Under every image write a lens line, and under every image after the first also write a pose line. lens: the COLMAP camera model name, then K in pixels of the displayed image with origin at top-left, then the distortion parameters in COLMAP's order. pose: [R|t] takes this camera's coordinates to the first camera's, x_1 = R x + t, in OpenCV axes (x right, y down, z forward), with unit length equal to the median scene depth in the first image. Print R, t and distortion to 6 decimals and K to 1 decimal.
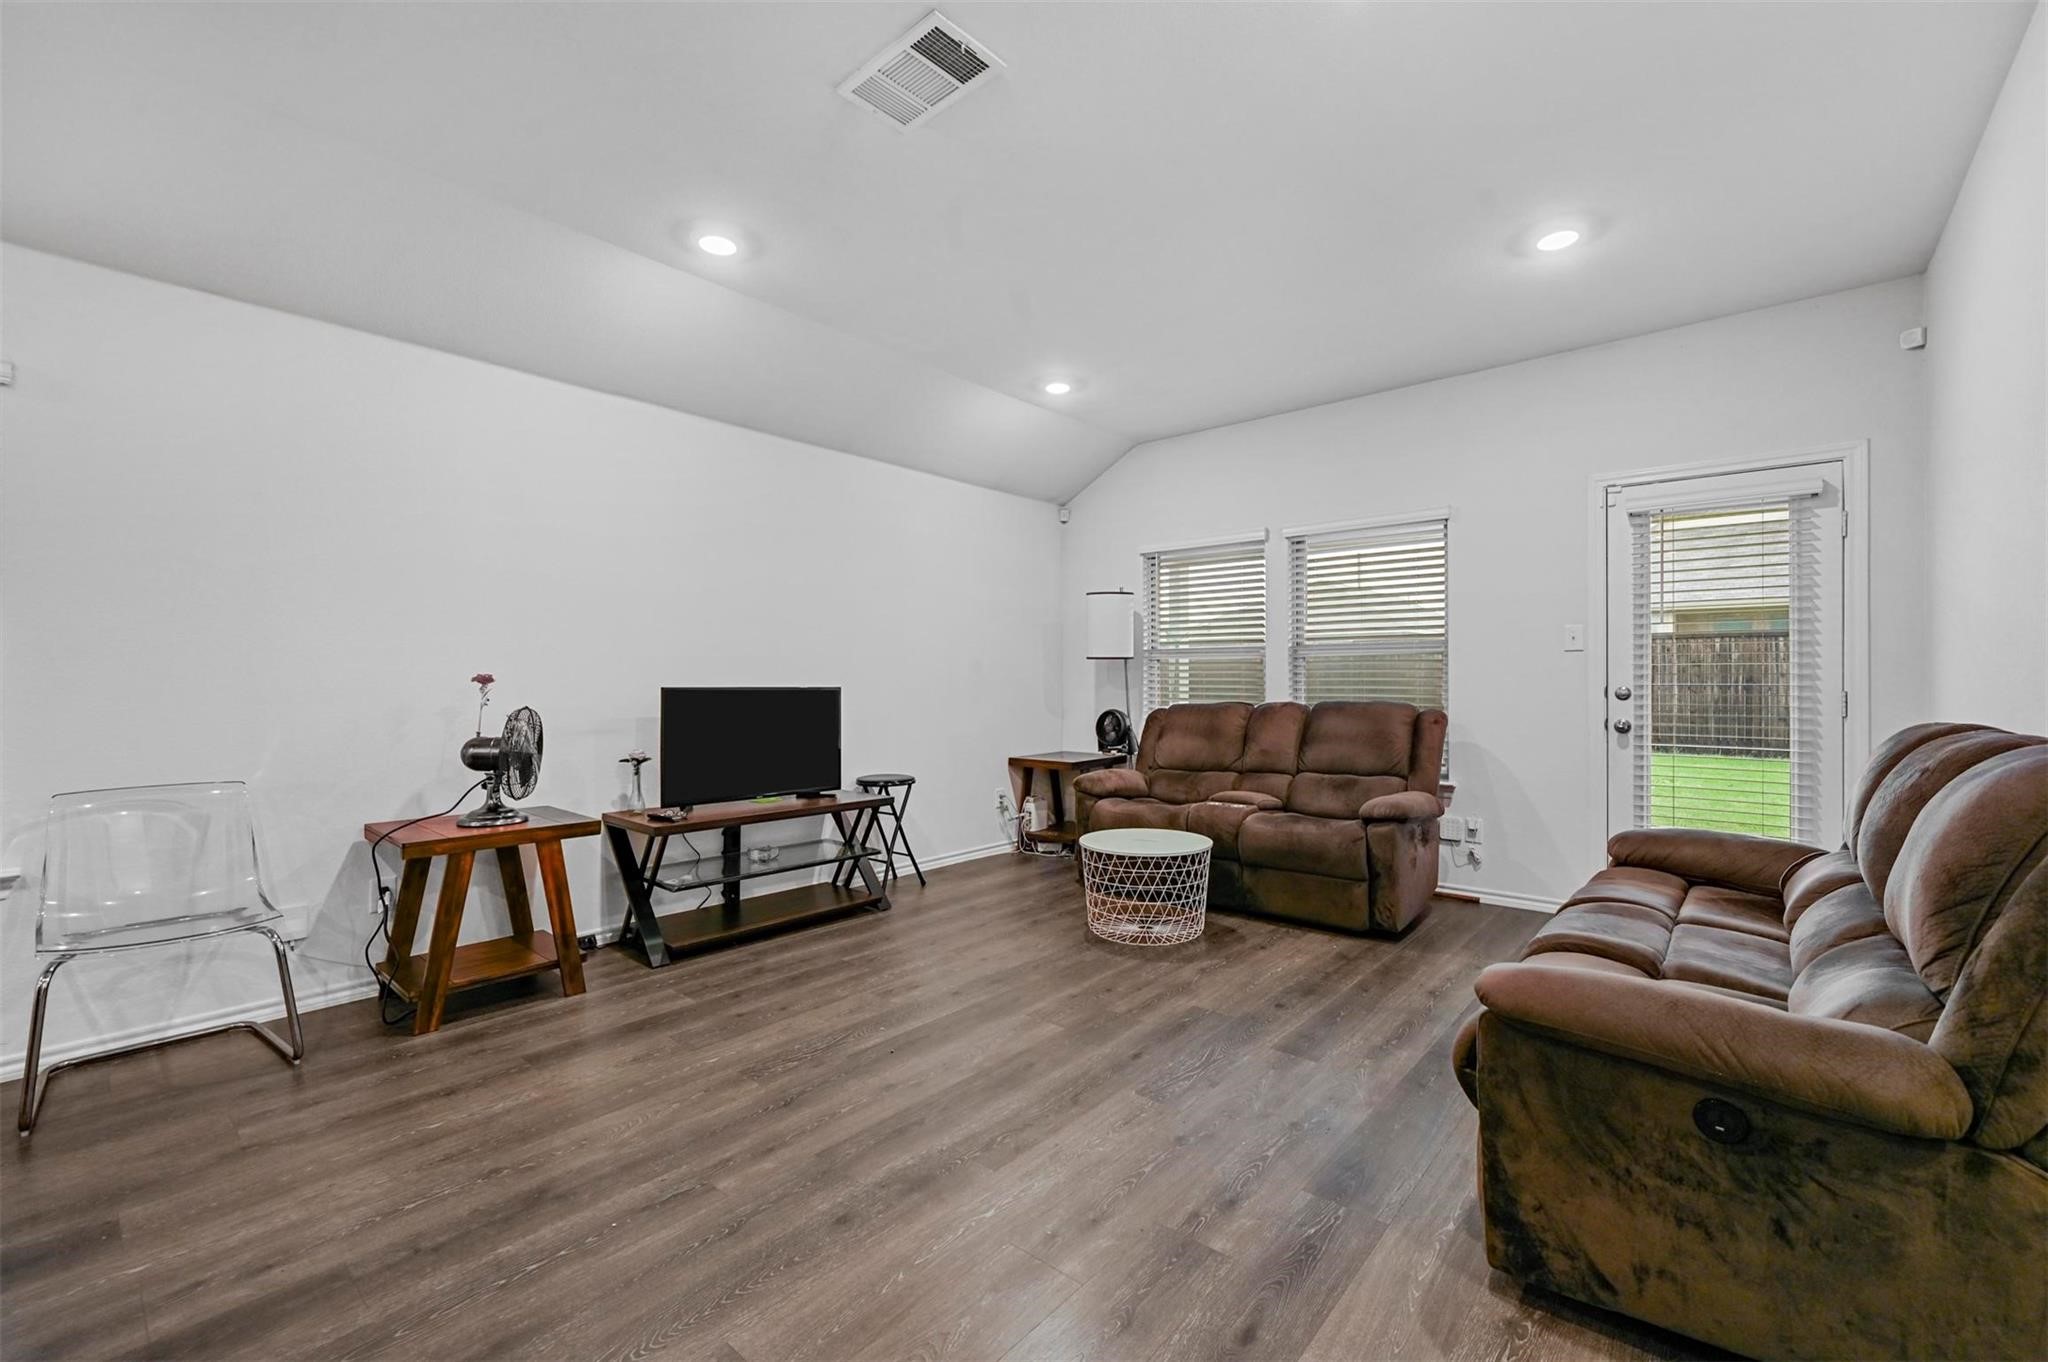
lens RADIAL K [[848.9, 0, 1024.0], [0, 848.9, 681.0], [0, 0, 1]] dist [-0.000570, 0.000399]
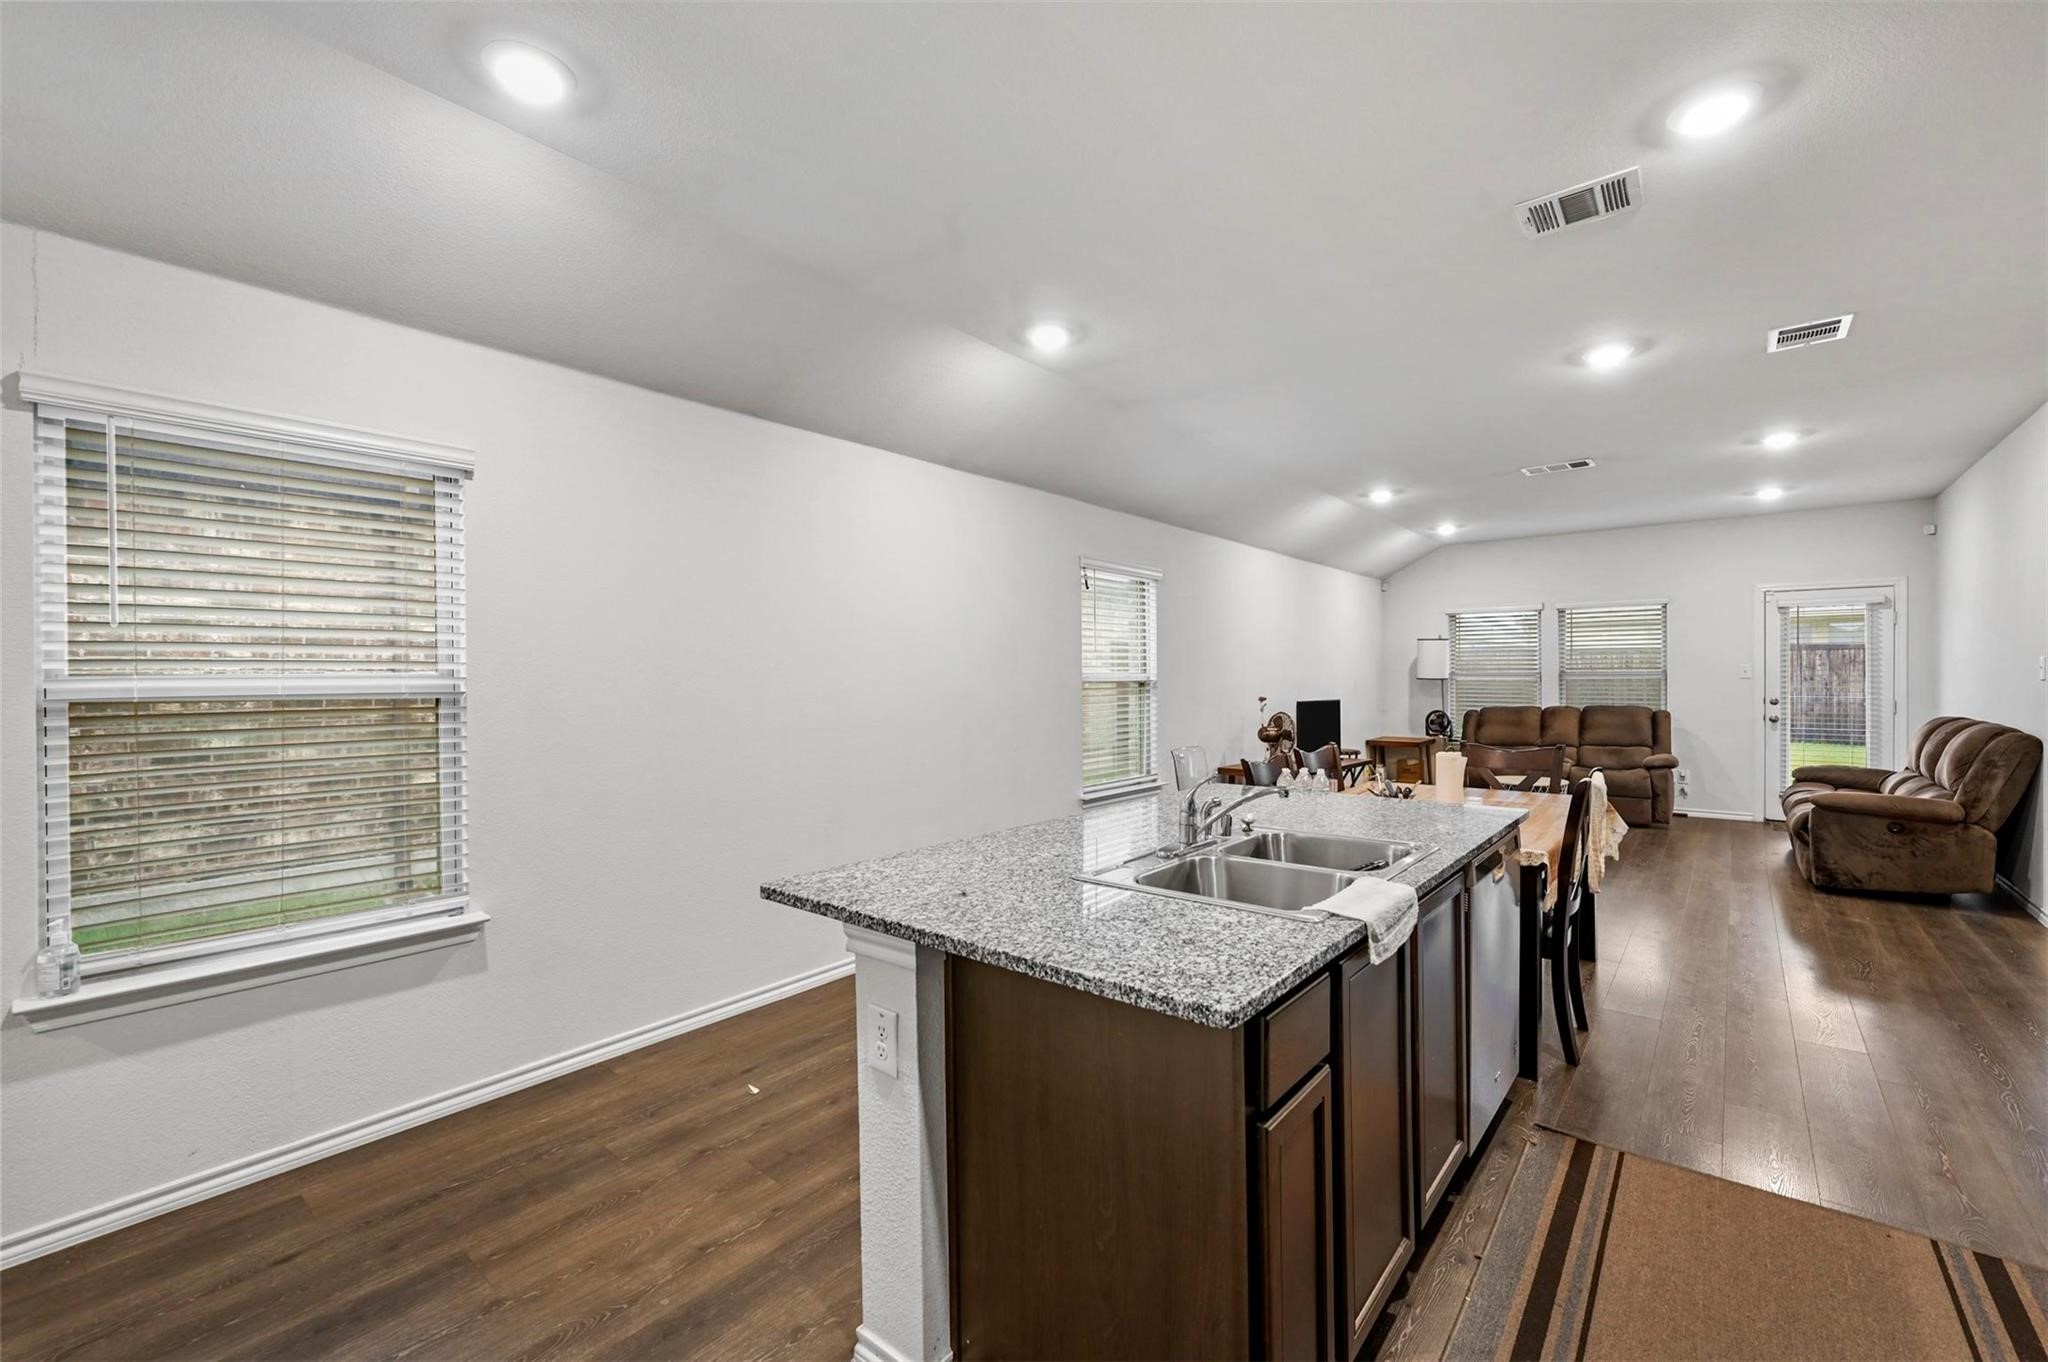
lens RADIAL K [[838.6, 0, 1028.1], [0, 838.6, 687.1], [0, 0, 1]] dist [-0.001307, -0.000534]
pose [[0.999900, -0.005885, 0.012851, -1.082863], [0.005758, 0.999934, 0.009909, -0.049929], [-0.012908, -0.009834, 0.999868, -0.931815]]
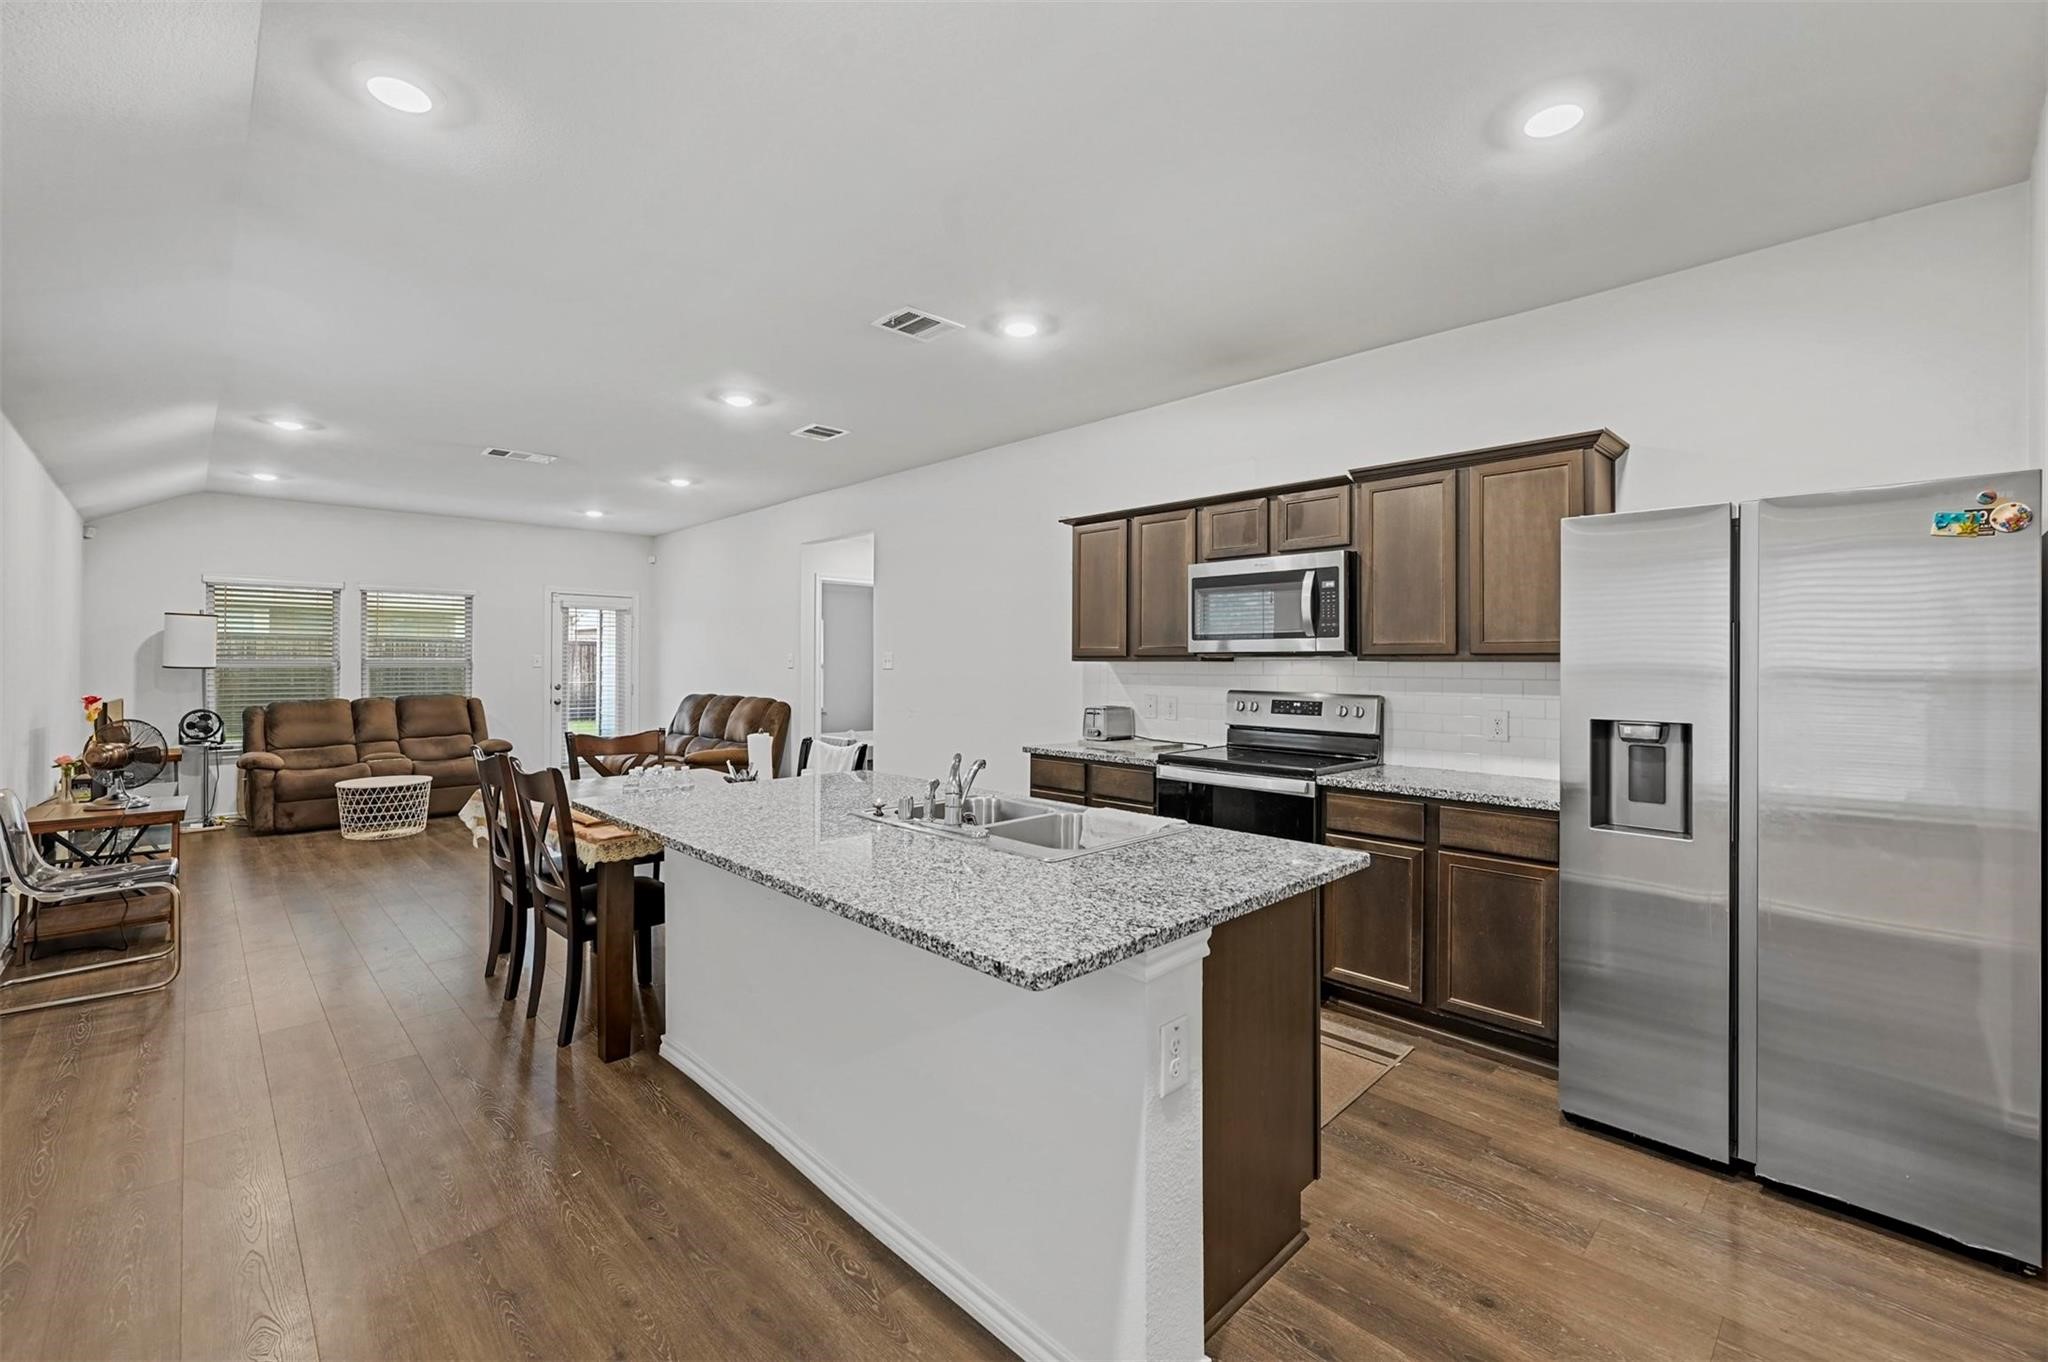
lens RADIAL K [[860.2, 0, 1028.7], [0, 860.2, 663.5], [0, 0, 1]] dist [0.001054, 0.000101]
pose [[0.081549, -0.000167, 0.996669, -1.583831], [-0.000073, 1.000000, 0.000174, -0.051355], [-0.996669, -0.000087, 0.081549, -0.449640]]
